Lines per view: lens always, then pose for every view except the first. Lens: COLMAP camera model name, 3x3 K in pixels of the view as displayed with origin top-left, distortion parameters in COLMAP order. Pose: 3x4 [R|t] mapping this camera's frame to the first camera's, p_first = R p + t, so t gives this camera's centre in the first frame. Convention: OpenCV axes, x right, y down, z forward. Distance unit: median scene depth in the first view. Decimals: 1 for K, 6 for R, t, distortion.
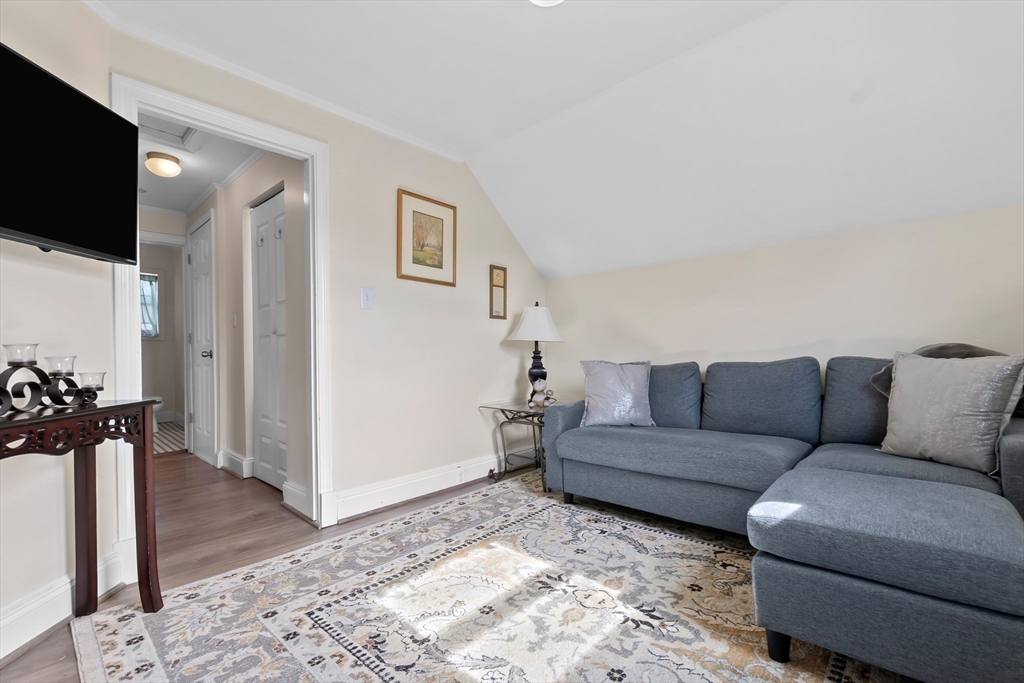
lens RADIAL K [[452.2, 0, 513.7], [0, 452.2, 351.3], [0, 0, 1]] dist [-0.004885, 0.000726]
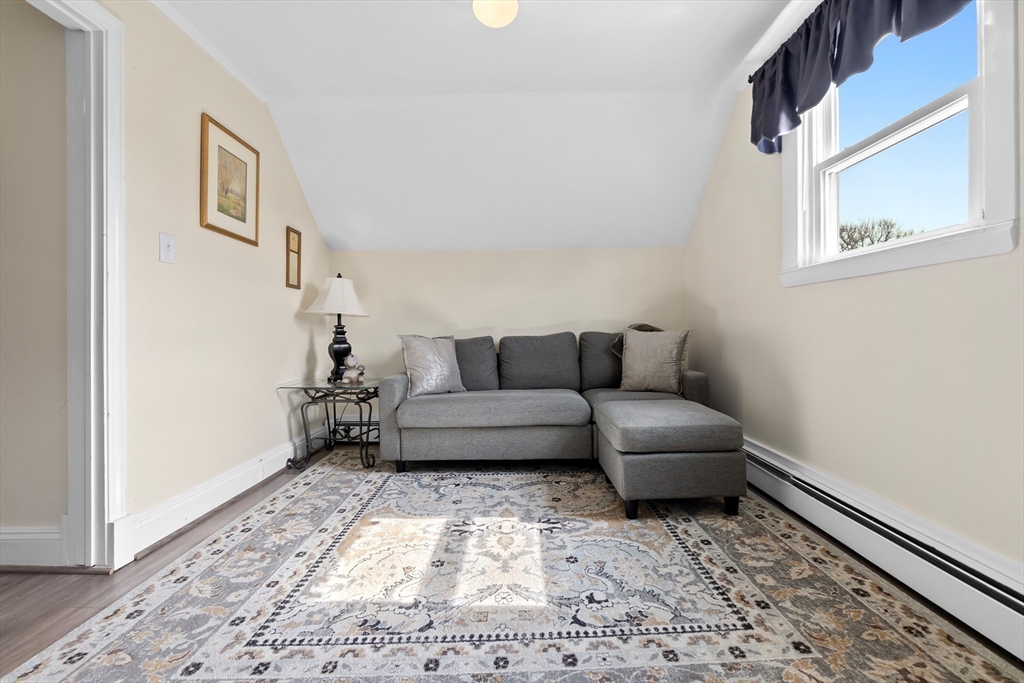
lens RADIAL K [[452.2, 0, 528.3], [0, 452.2, 328.8], [0, 0, 1]] dist [-0.004885, 0.000726]
pose [[0.724394, 0.012584, 0.689271, -0.437139], [-0.005772, 0.999909, -0.012190, 0.022548], [-0.689362, 0.004852, 0.724401, 0.056541]]
